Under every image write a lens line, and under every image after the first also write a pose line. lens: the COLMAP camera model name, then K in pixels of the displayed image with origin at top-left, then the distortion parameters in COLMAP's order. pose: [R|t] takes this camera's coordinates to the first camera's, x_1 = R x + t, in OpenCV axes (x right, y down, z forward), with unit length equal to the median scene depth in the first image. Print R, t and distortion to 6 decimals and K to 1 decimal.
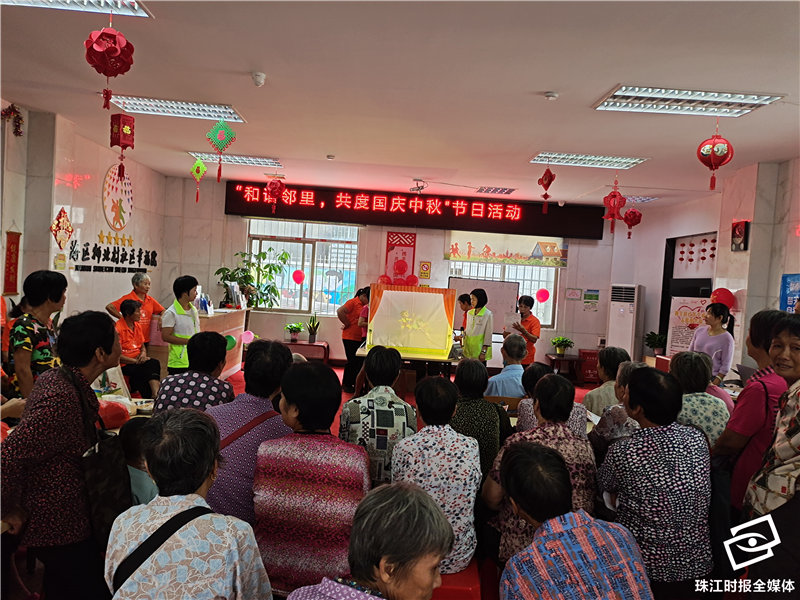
lens RADIAL K [[613.2, 0, 400.0], [0, 613.2, 300.0], [0, 0, 1]] dist [0.067065, -0.054459]
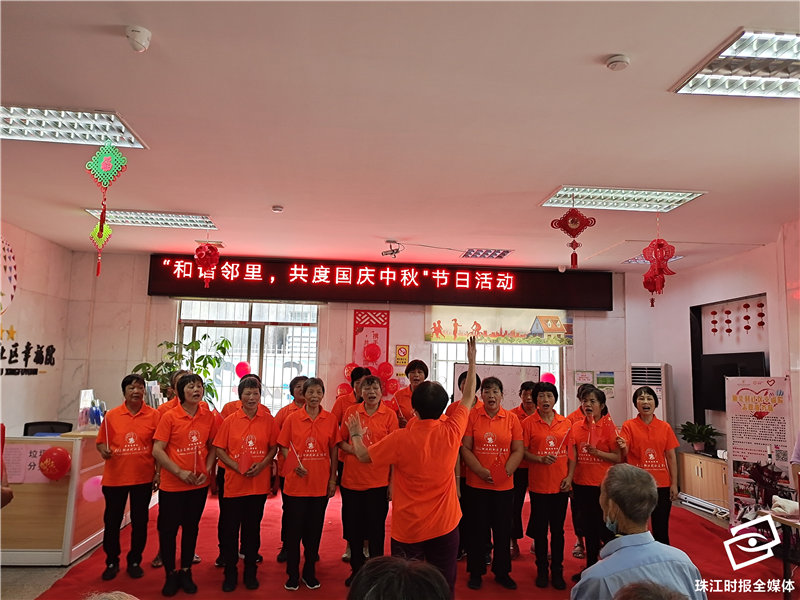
lens RADIAL K [[613.2, 0, 400.0], [0, 613.2, 300.0], [0, 0, 1]] dist [0.067065, -0.054459]
pose [[0.997381, -0.034094, 0.063792, -0.011365], [0.042914, 0.988871, -0.142449, -0.005779], [-0.058225, 0.144813, 0.987744, 0.195225]]
